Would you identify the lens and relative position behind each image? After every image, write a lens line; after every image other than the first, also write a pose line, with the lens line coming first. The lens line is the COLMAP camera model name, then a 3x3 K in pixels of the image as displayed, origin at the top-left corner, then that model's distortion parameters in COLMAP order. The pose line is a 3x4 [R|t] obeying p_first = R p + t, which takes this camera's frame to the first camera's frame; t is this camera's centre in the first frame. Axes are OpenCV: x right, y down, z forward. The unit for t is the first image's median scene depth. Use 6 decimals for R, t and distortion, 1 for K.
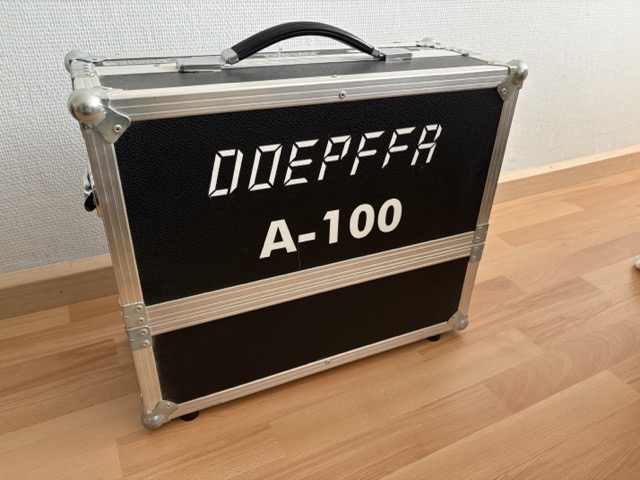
lens RADIAL K [[486.0, 0, 321.6], [0, 486.0, 240.7], [0, 0, 1]] dist [-0.002963, -0.005629]
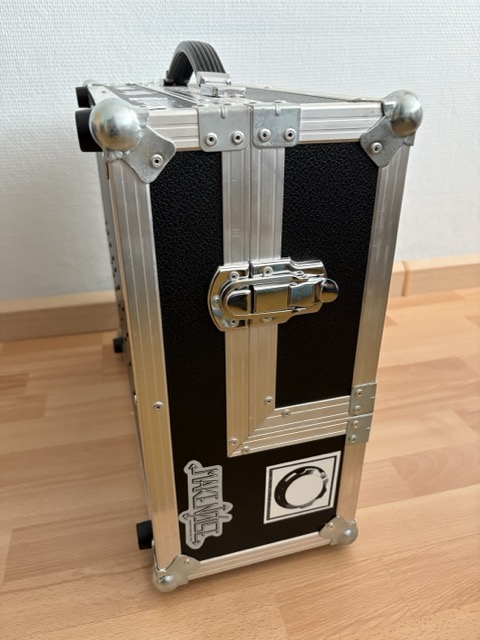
lens RADIAL K [[486.0, 0, 238.1], [0, 486.0, 320.1], [0, 0, 1]] dist [-0.002963, -0.005629]
pose [[0.970860, 0.070443, -0.229061, 0.239463], [-0.084377, 0.995097, -0.051605, 0.108195], [0.224303, 0.069428, 0.972043, 0.085287]]
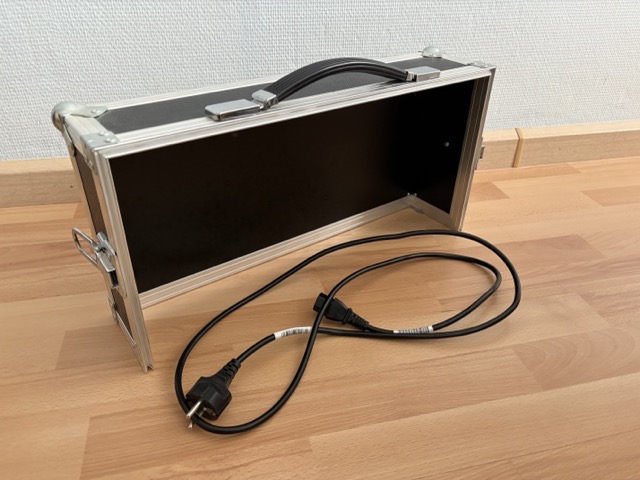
lens RADIAL K [[481.5, 0, 323.5], [0, 481.5, 238.6], [0, 0, 1]] dist [0.005317, 0.002423]
pose [[0.971540, 0.122829, -0.202539, 0.166410], [-0.115404, 0.992153, 0.048117, 0.112907], [0.206860, -0.023374, 0.978091, 0.183071]]
